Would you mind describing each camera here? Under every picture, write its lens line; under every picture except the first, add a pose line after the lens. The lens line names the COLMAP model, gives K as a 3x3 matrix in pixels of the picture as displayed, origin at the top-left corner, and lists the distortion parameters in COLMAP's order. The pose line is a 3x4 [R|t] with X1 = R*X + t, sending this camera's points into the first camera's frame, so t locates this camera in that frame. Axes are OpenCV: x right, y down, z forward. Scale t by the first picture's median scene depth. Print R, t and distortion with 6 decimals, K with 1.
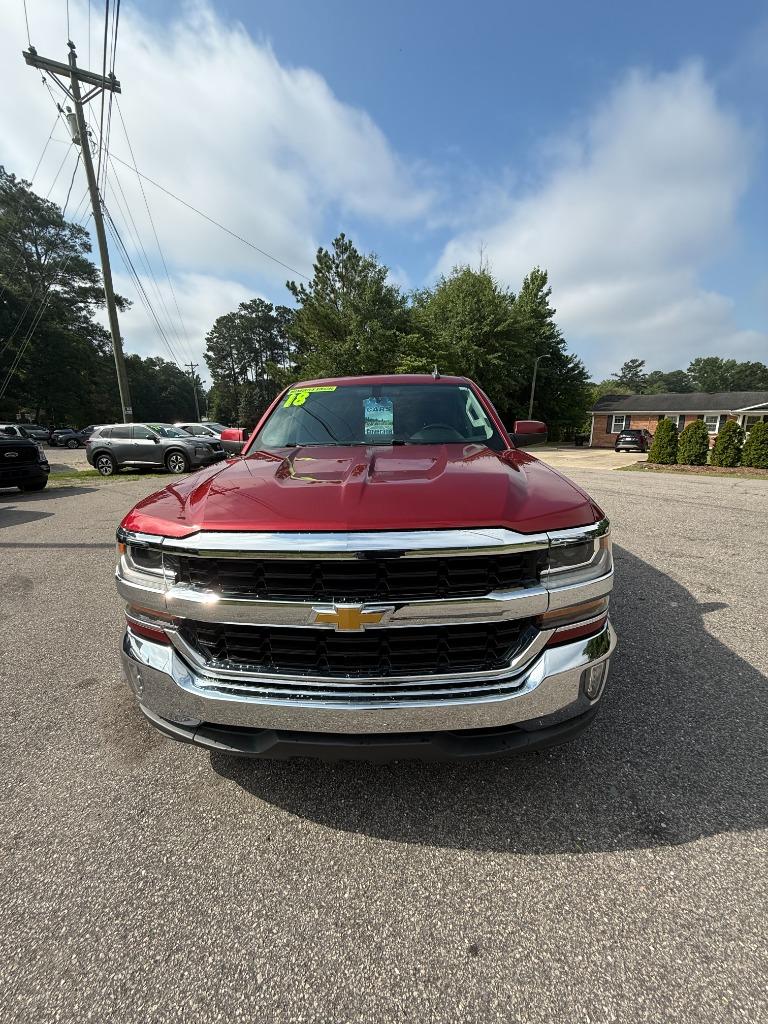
lens RADIAL K [[406.0, 0, 383.6], [0, 406.0, 510.7], [0, 0, 1]] dist [-0.000570, -0.000006]
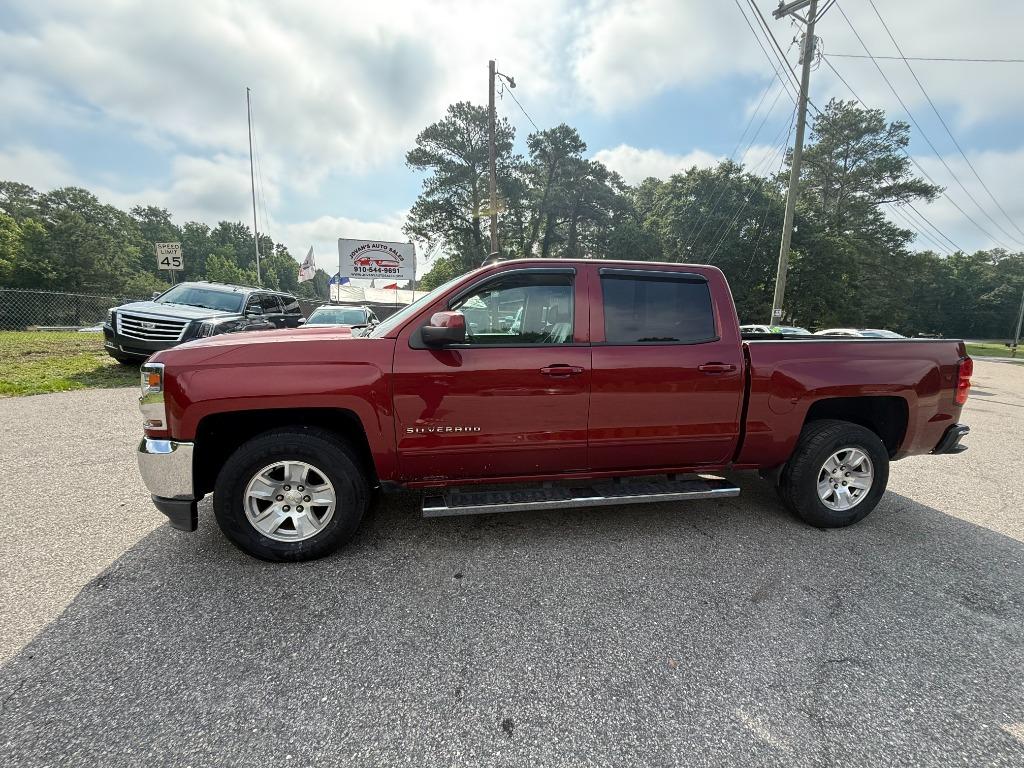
lens RADIAL K [[408.7, 0, 515.6], [0, 408.7, 383.1], [0, 0, 1]] dist [-0.000316, 0.000071]
pose [[0.217545, 0.176175, -0.960019, 0.117036], [-0.251526, 0.960475, 0.119262, -0.021781], [0.943085, 0.215524, 0.253259, 0.096886]]
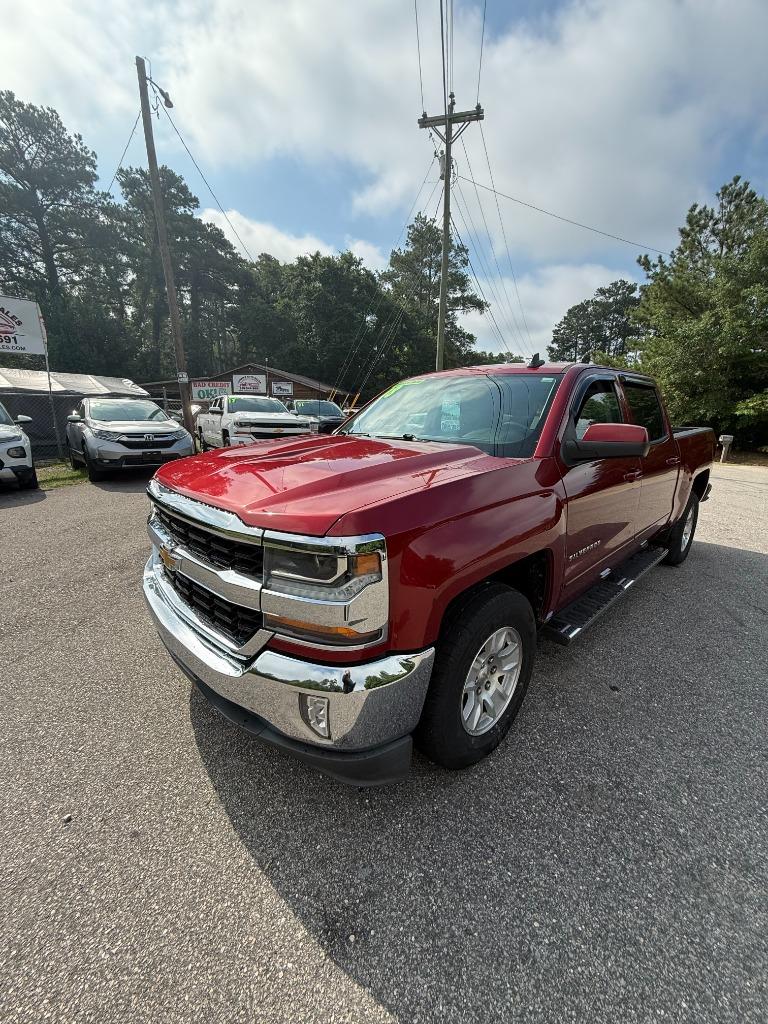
lens RADIAL K [[406.0, 0, 383.6], [0, 406.0, 510.7], [0, 0, 1]] dist [-0.000570, -0.000006]
pose [[0.717482, 0.198672, -0.667645, 0.057811], [-0.187289, 0.978190, 0.089812, -0.006207], [0.670927, 0.060605, 0.739043, 0.021635]]
